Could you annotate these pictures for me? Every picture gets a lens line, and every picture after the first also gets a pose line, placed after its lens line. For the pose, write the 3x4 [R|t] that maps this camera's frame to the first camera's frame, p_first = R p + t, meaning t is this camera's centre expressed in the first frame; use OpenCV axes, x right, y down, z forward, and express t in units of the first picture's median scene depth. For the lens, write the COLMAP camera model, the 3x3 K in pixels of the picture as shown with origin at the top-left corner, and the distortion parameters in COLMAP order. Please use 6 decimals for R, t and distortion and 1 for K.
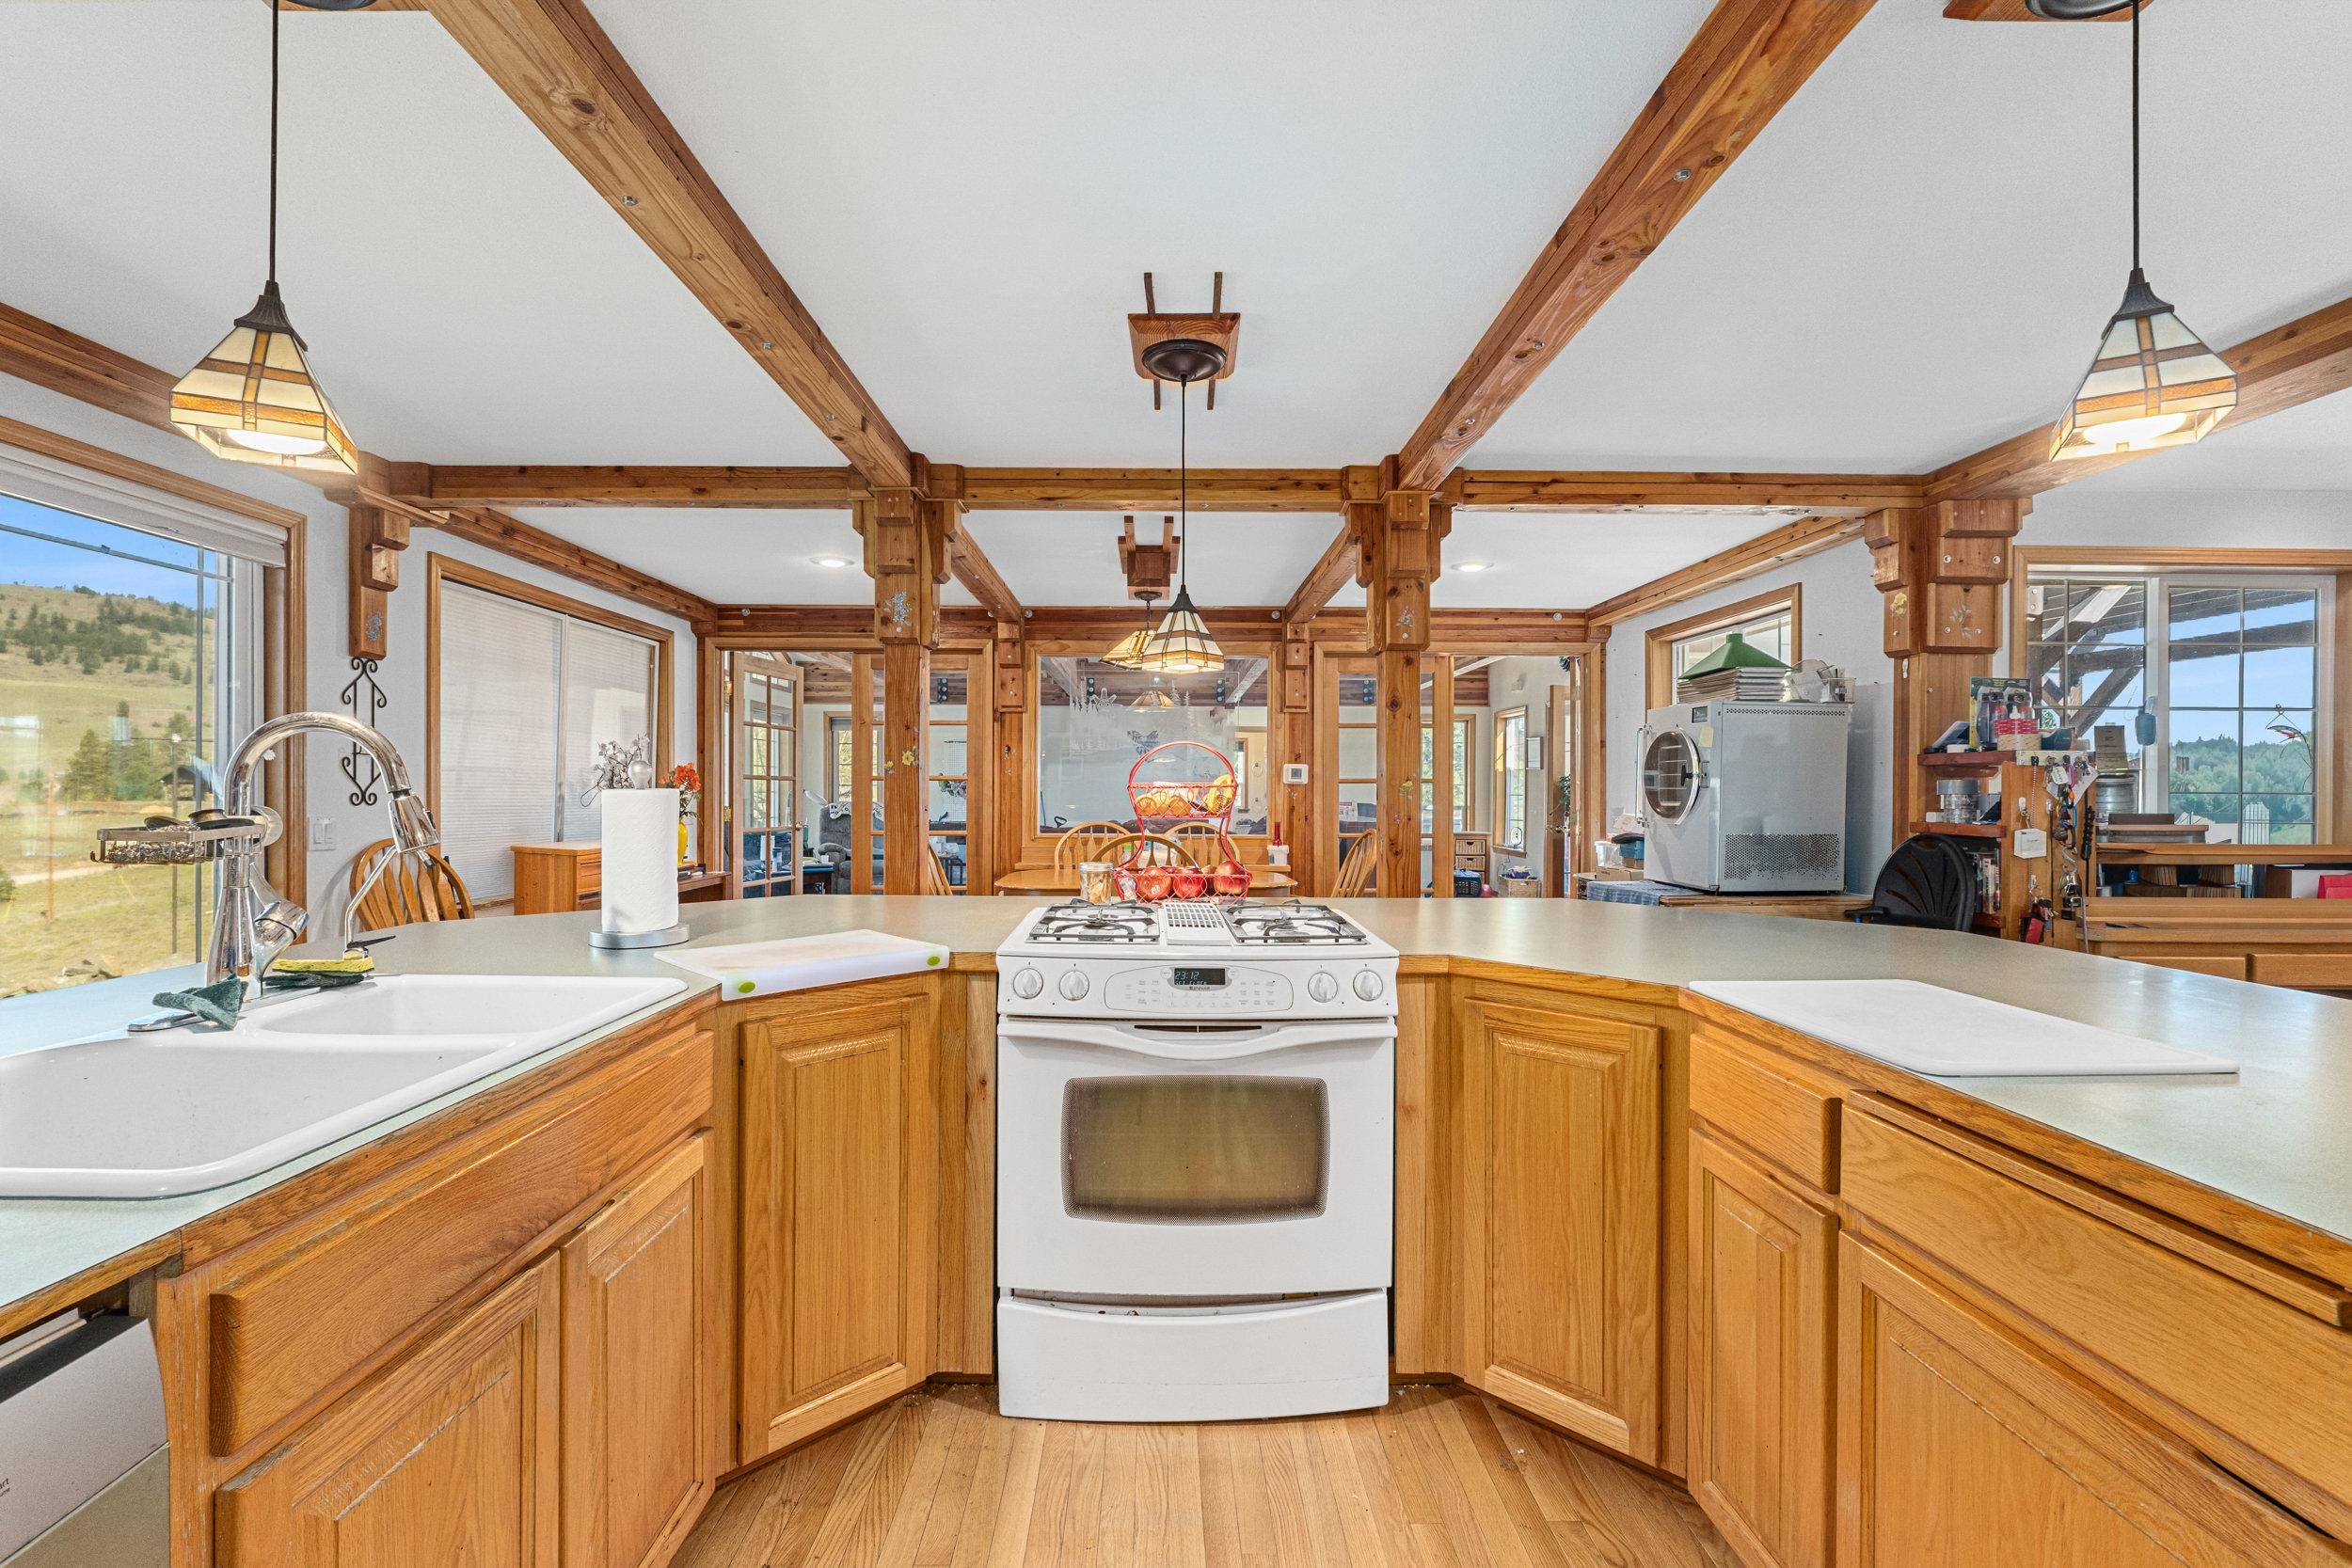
lens RADIAL K [[991.1, 0, 1176.0], [0, 991.1, 784.0], [0, 0, 1]] dist [-0.011836, -0.000105]
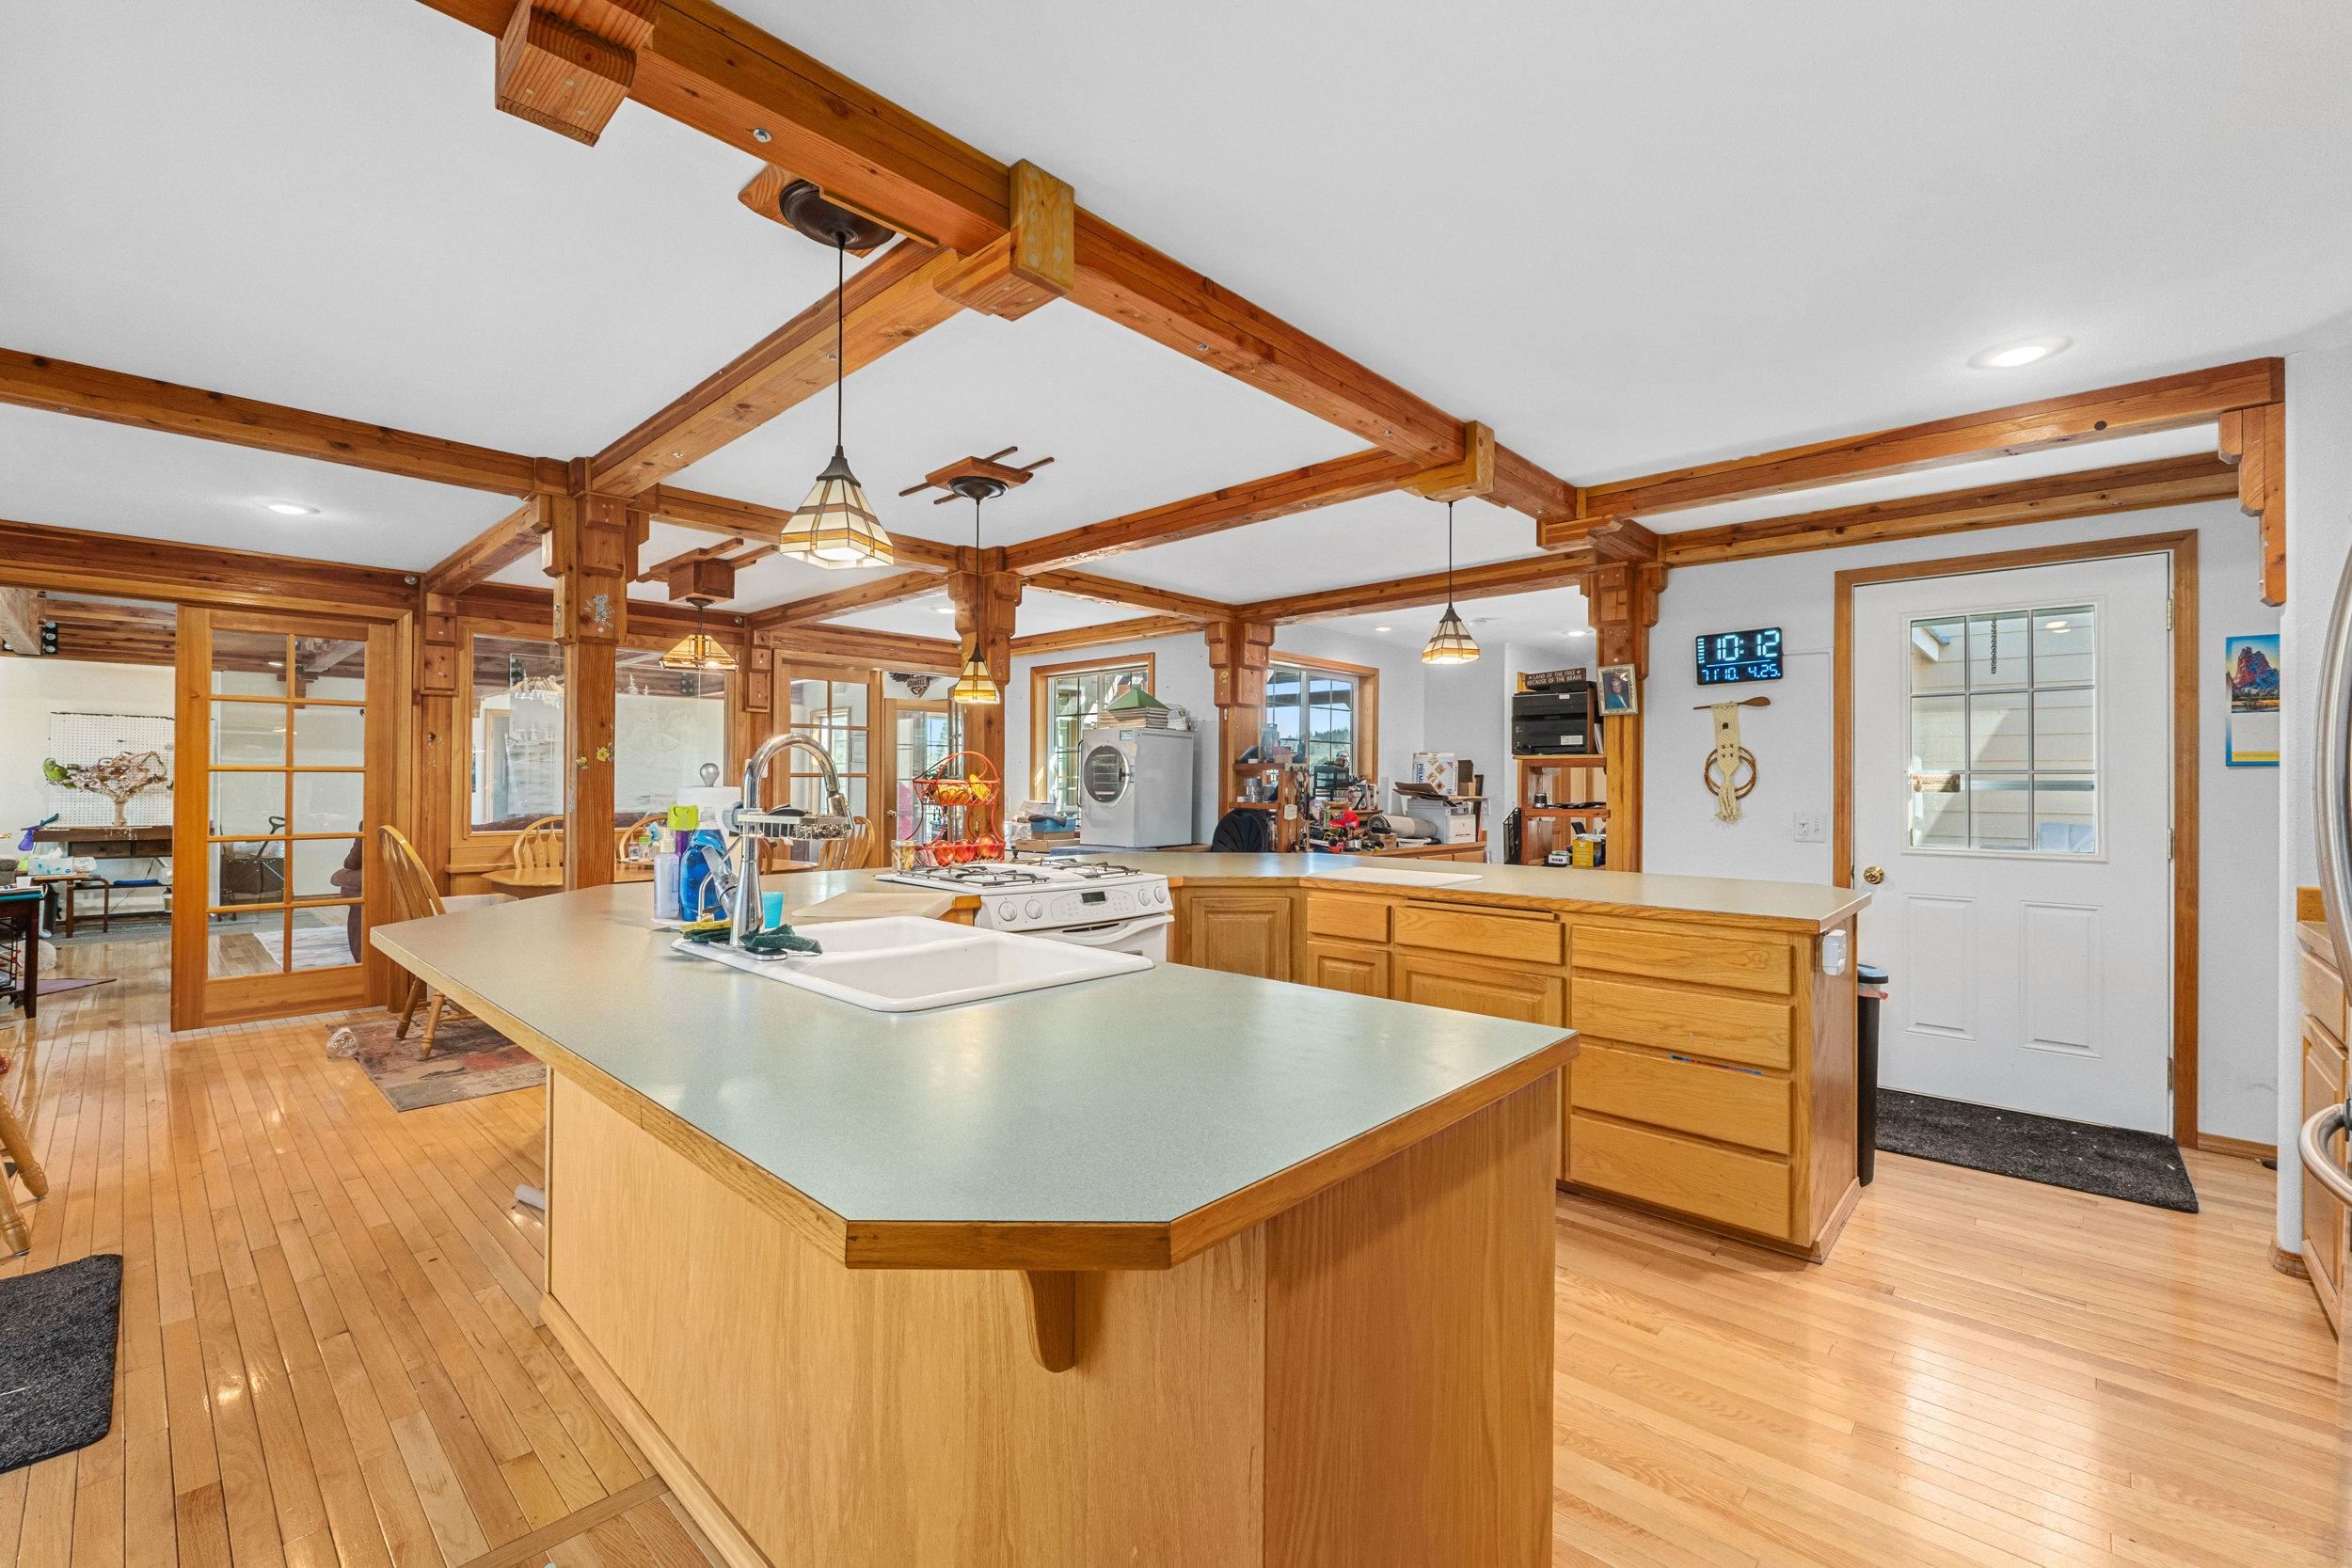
lens RADIAL K [[991.1, 0, 1176.0], [0, 991.1, 784.0], [0, 0, 1]] dist [-0.011836, -0.000105]
pose [[0.685614, -0.001407, 0.727964, -0.608909], [-0.006431, 0.999947, 0.007989, -0.007578], [-0.727937, -0.010159, 0.685568, -0.143124]]
